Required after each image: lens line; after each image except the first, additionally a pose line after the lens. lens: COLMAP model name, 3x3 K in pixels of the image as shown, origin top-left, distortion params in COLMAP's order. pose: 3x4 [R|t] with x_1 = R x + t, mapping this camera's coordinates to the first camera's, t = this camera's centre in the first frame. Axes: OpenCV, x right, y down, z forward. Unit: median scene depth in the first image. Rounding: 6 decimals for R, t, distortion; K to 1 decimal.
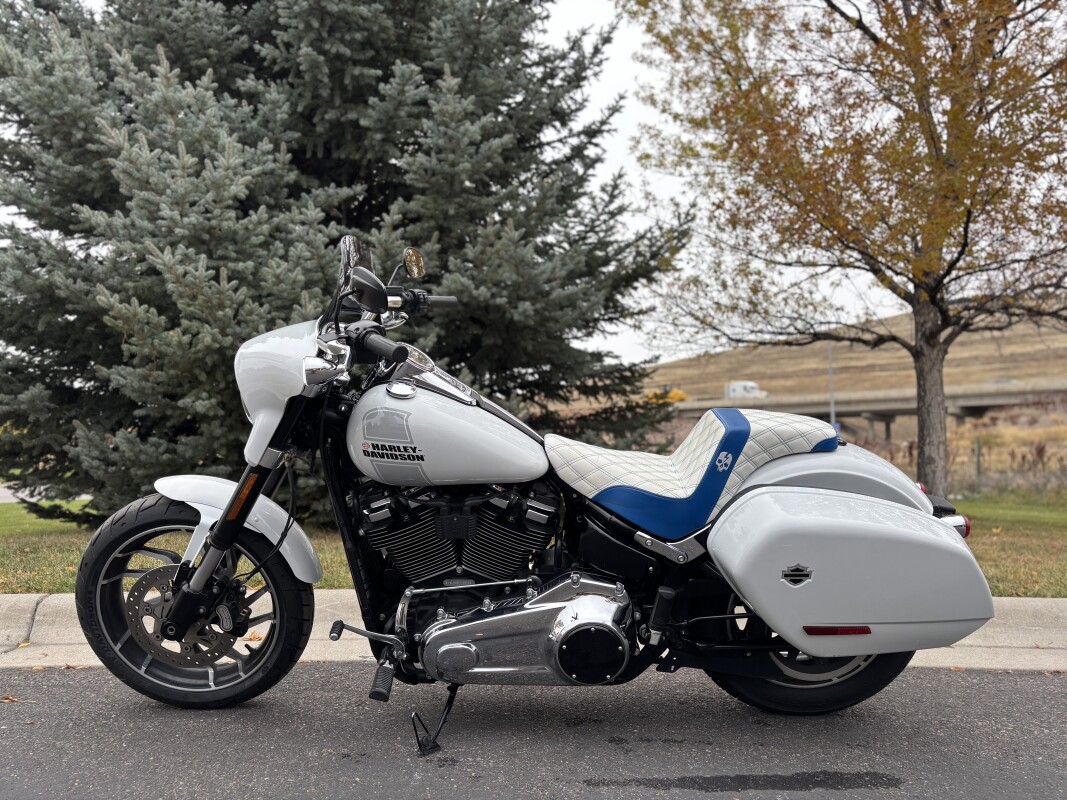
lens RADIAL K [[808.9, 0, 533.5], [0, 808.9, 400.0], [0, 0, 1]] dist [0.014699, 0.004590]
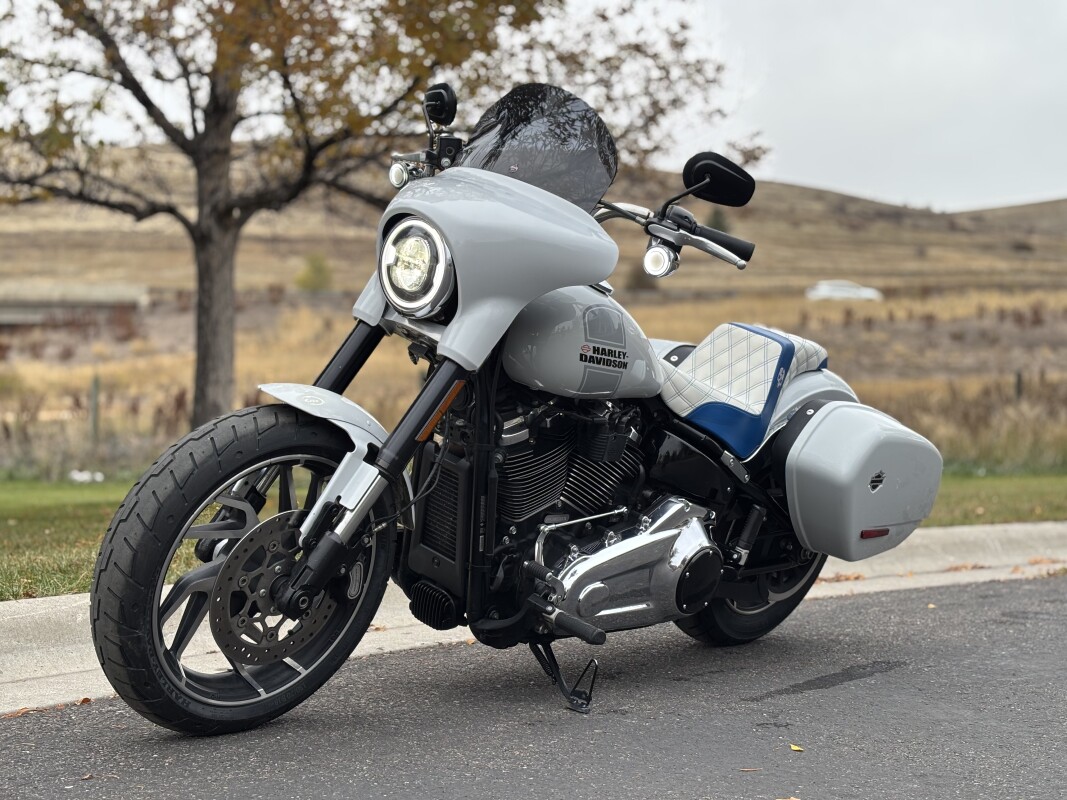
lens RADIAL K [[1613.7, 0, 533.5], [0, 1613.7, 400.0], [0, 0, 1]] dist [0.256707, -0.848844]
pose [[0.647096, 0.011440, 0.762323, -1.438955], [-0.055902, 0.997908, 0.032478, 0.054812], [-0.760356, -0.063631, 0.646382, -0.047441]]
